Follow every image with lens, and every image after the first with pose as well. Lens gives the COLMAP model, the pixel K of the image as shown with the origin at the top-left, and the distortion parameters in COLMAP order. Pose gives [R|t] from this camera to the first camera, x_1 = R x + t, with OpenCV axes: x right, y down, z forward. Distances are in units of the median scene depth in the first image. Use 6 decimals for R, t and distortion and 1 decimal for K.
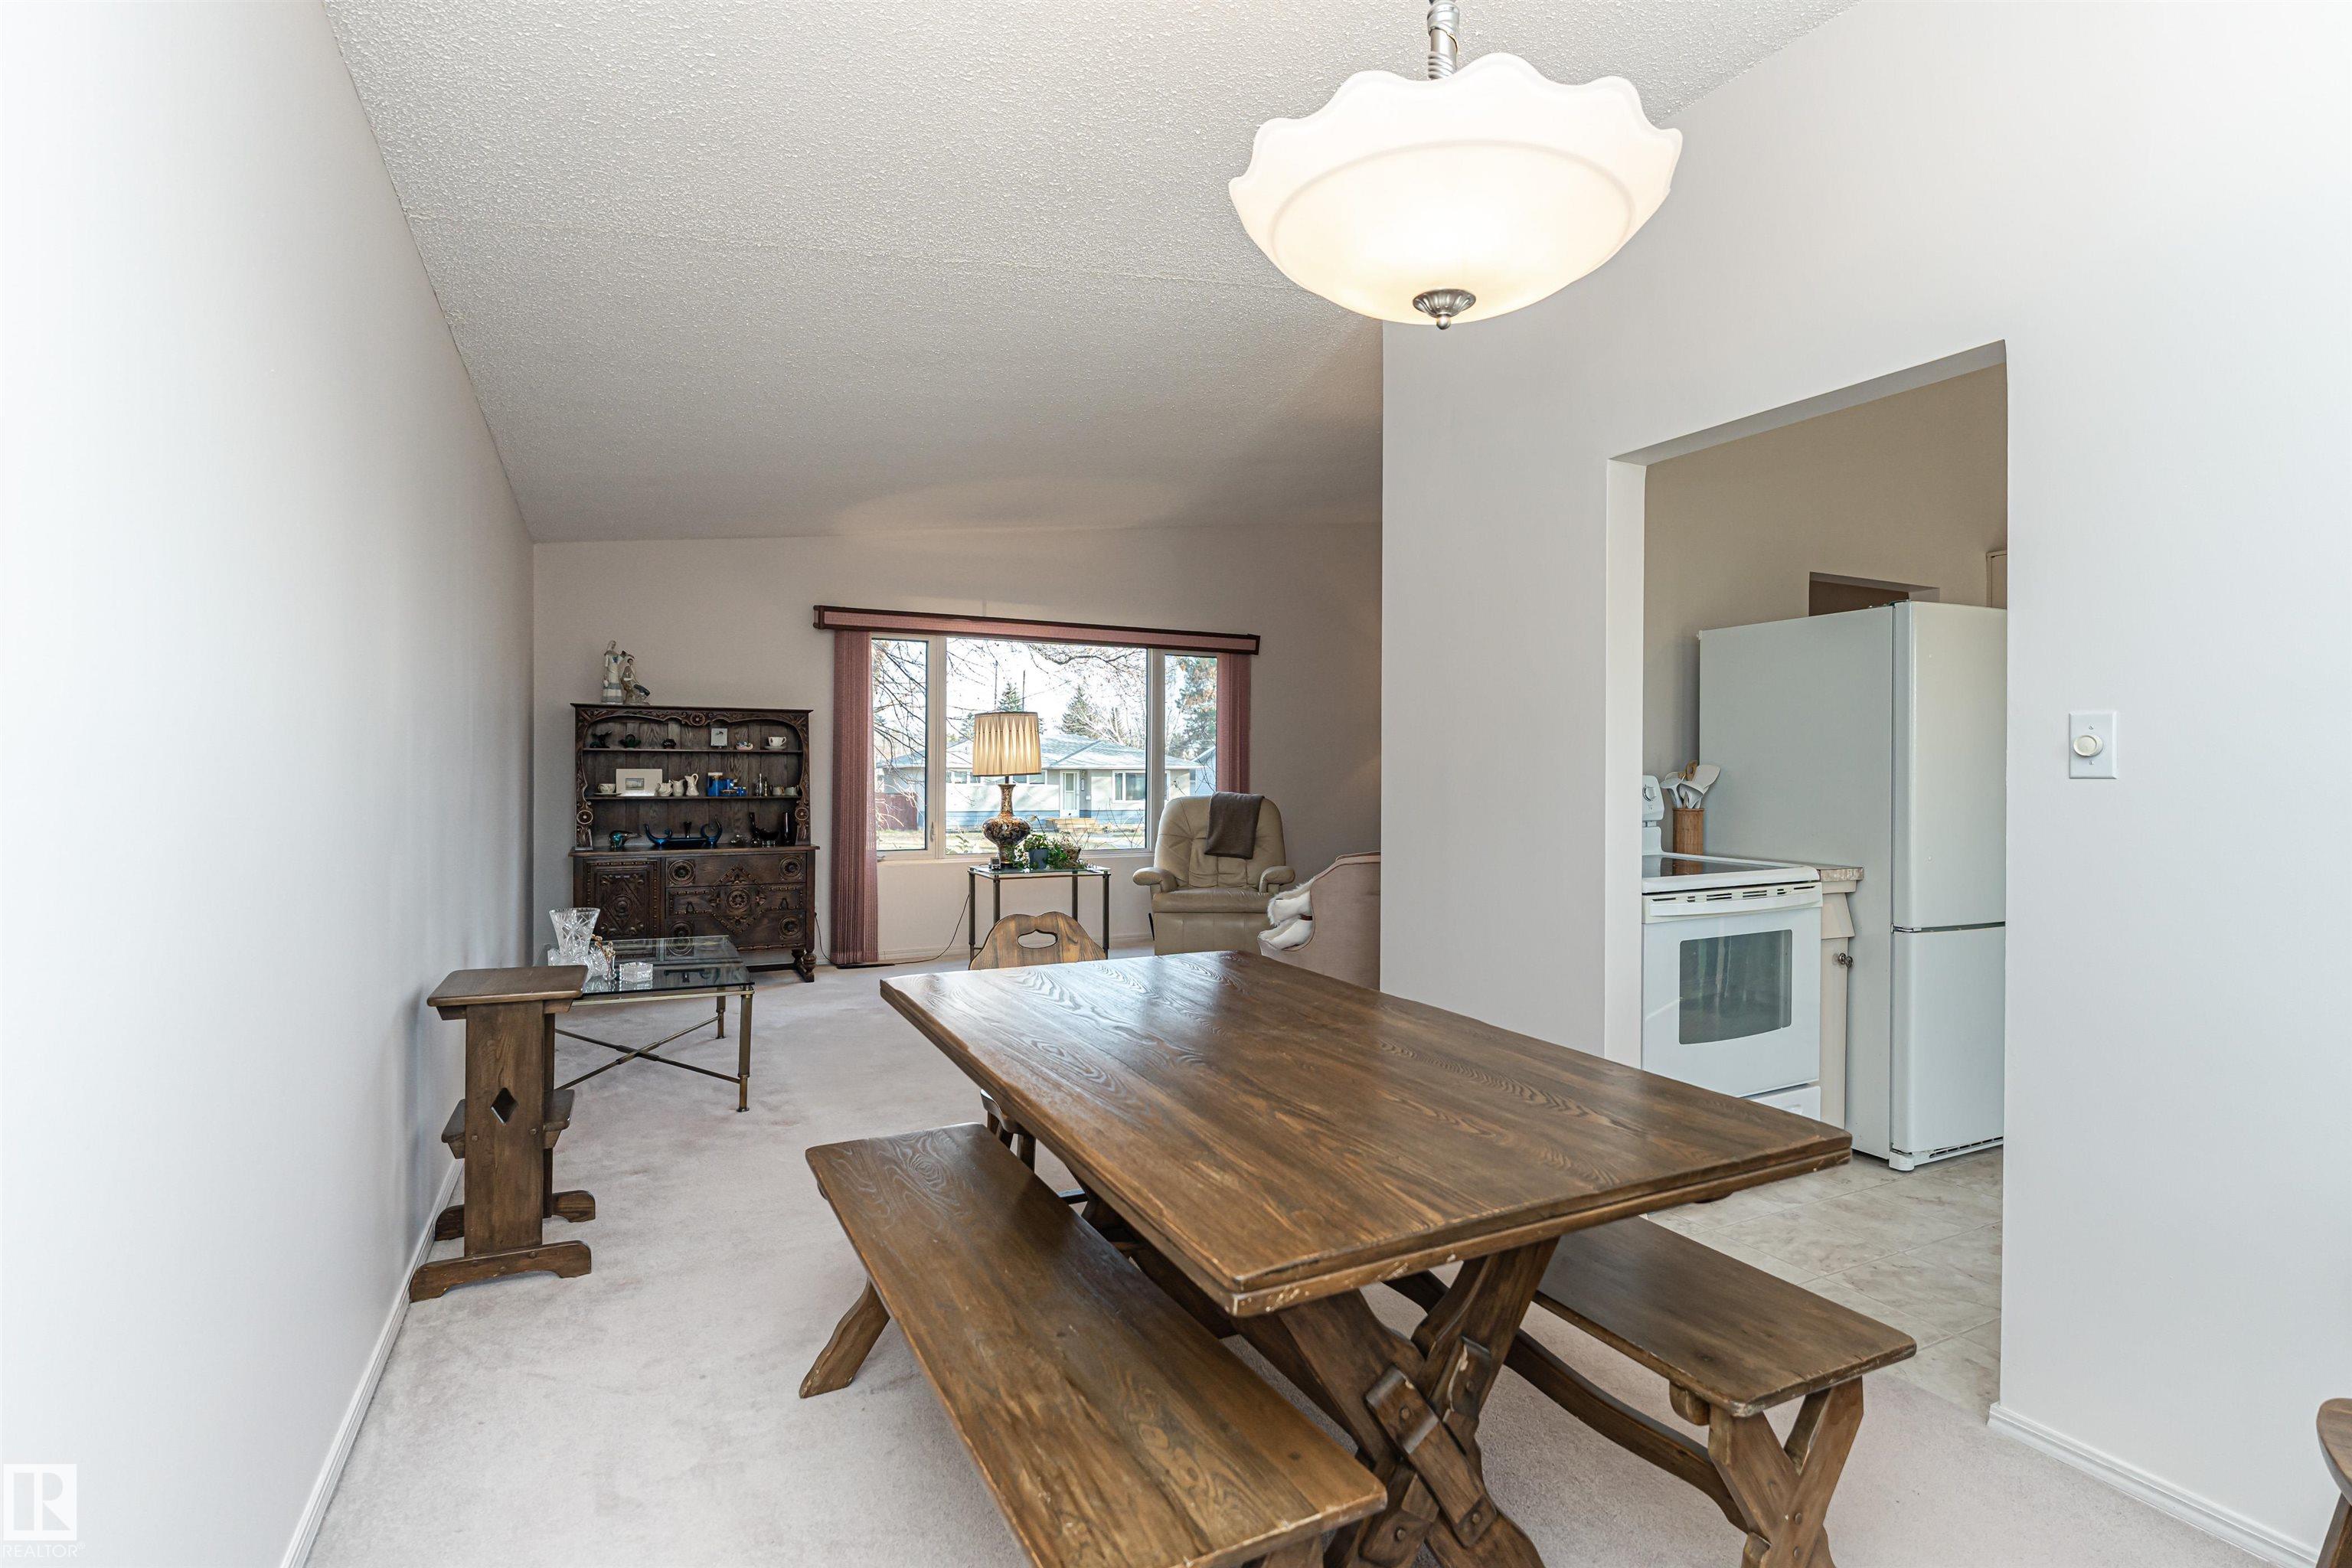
lens RADIAL K [[1116.7, 0, 1217.4], [0, 1116.7, 779.7], [0, 0, 1]] dist [0.002949, 0.000249]
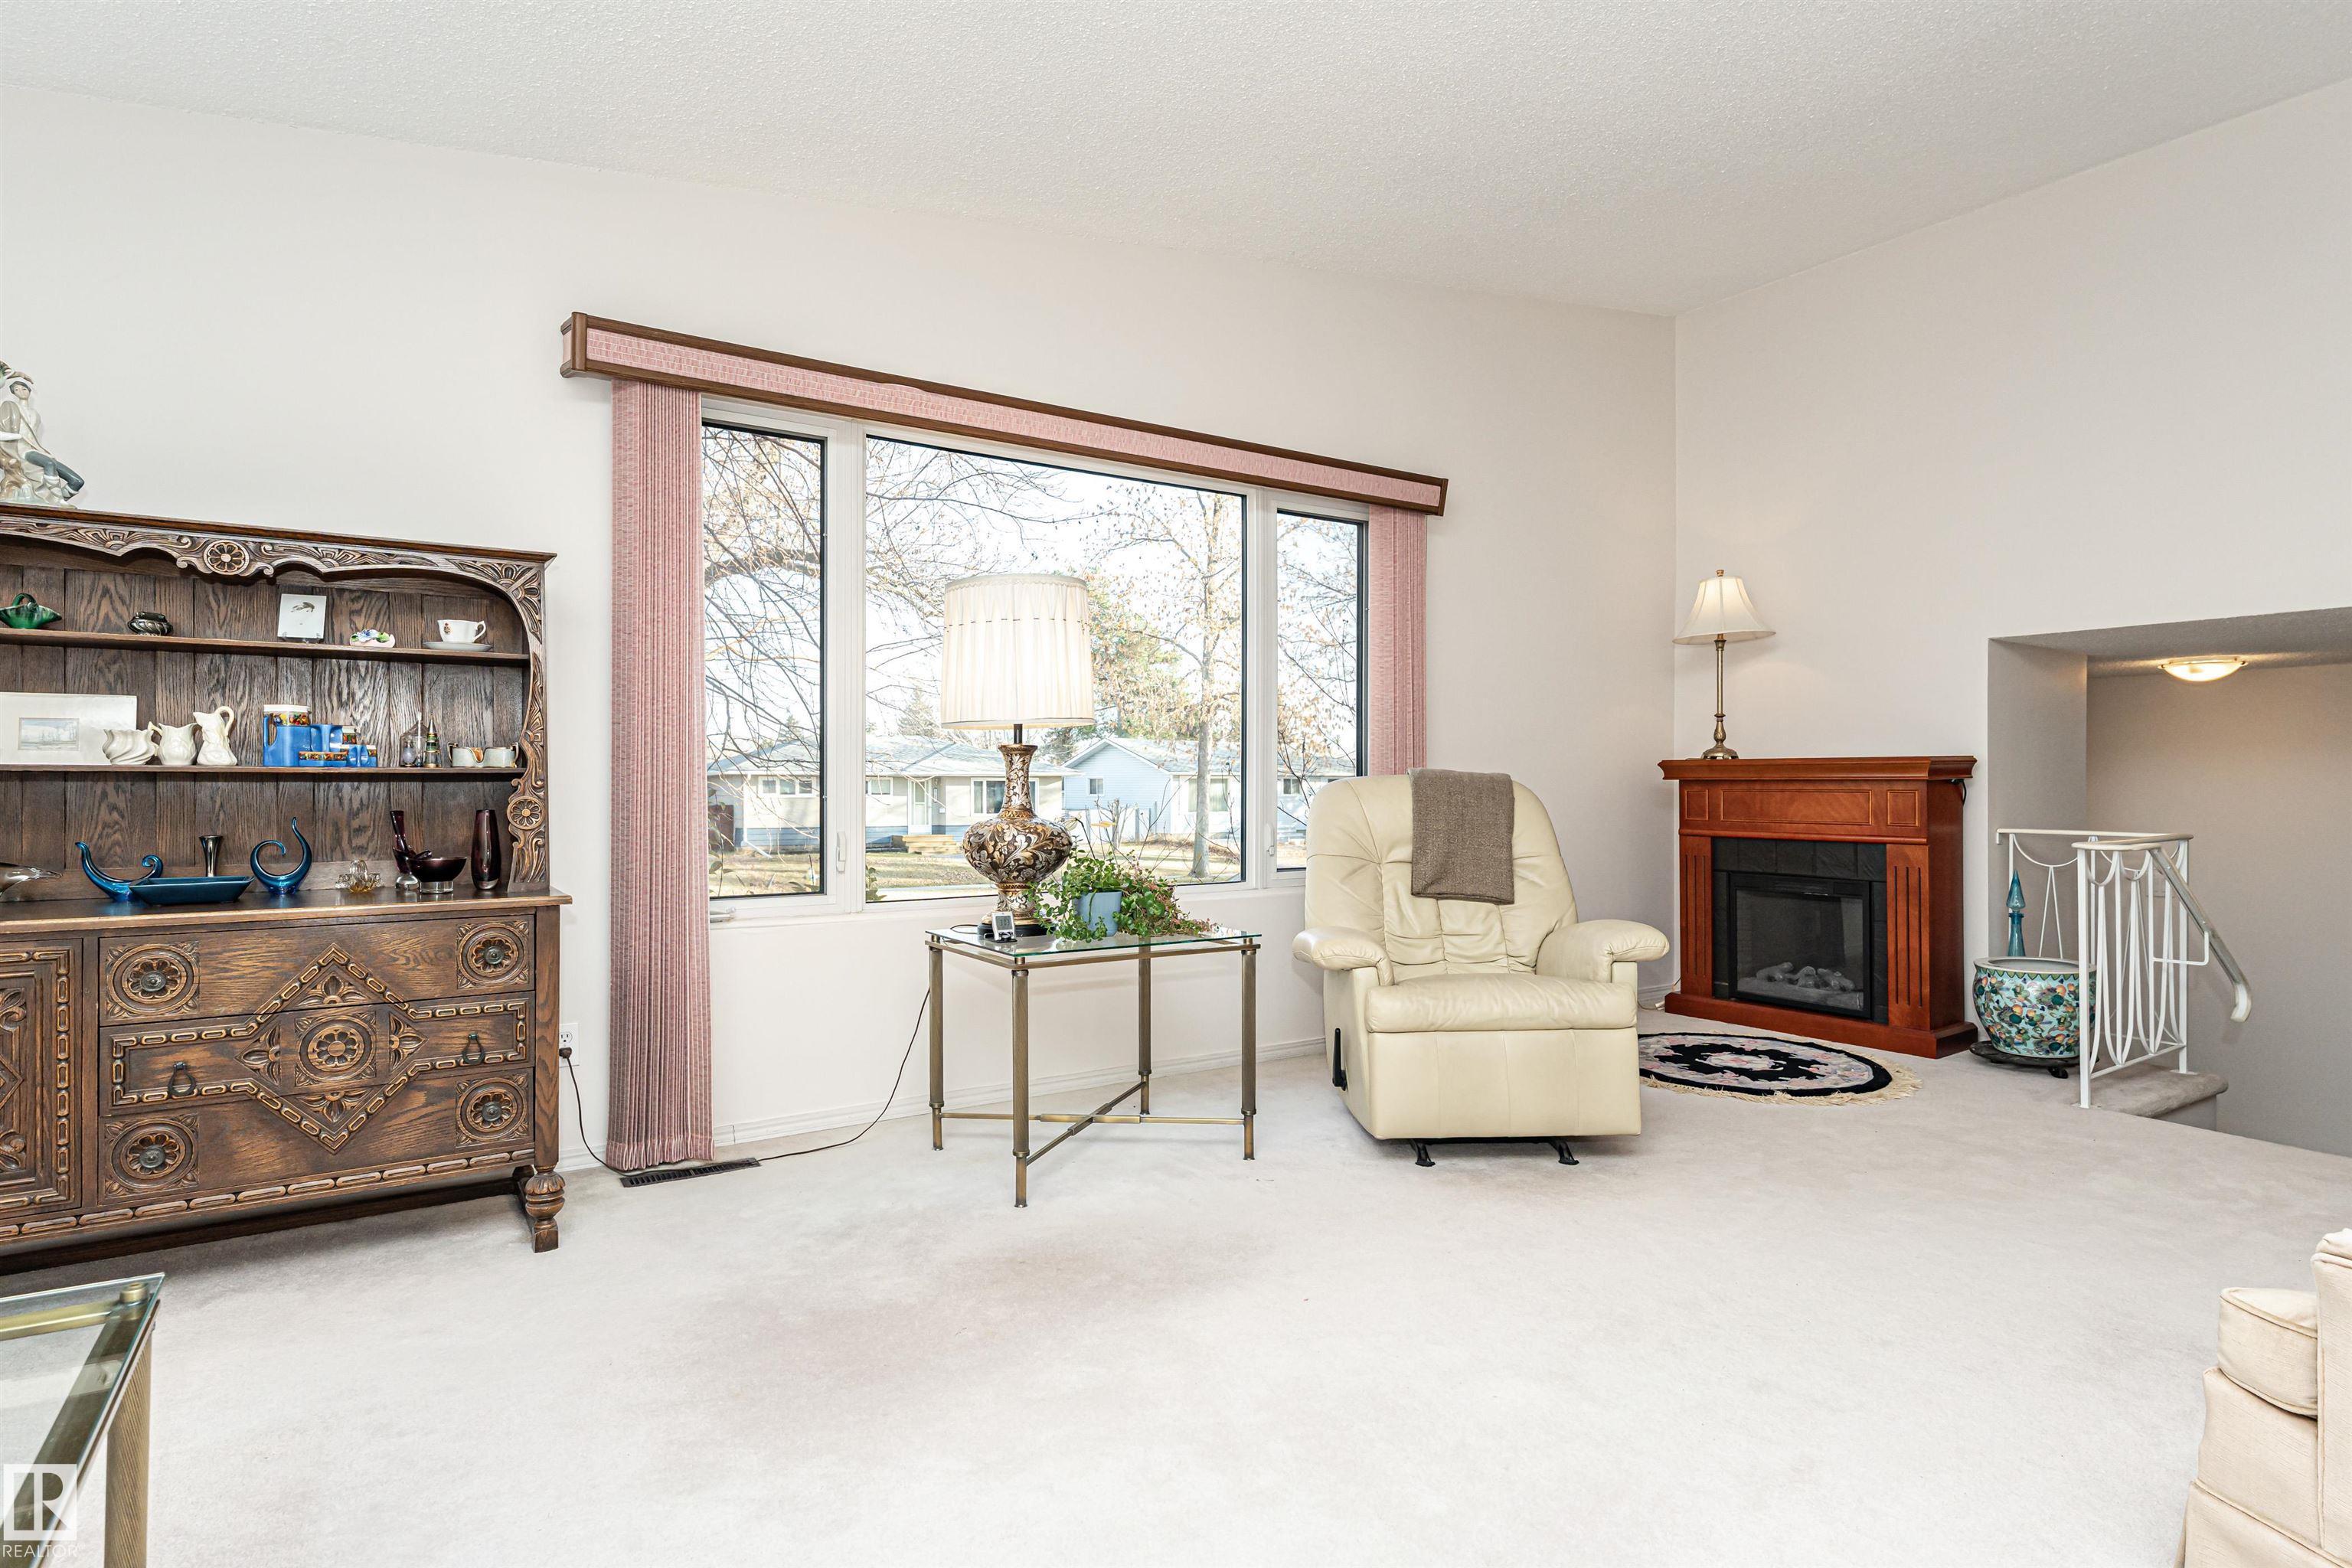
lens RADIAL K [[1219.6, 0, 1184.8], [0, 1219.6, 784.4], [0, 0, 1]] dist [0.000857, -0.003376]
pose [[0.995073, -0.005347, 0.098997, -0.180364], [0.006025, 0.999960, -0.006552, 0.024536], [-0.098958, 0.007117, 0.995066, 0.540341]]
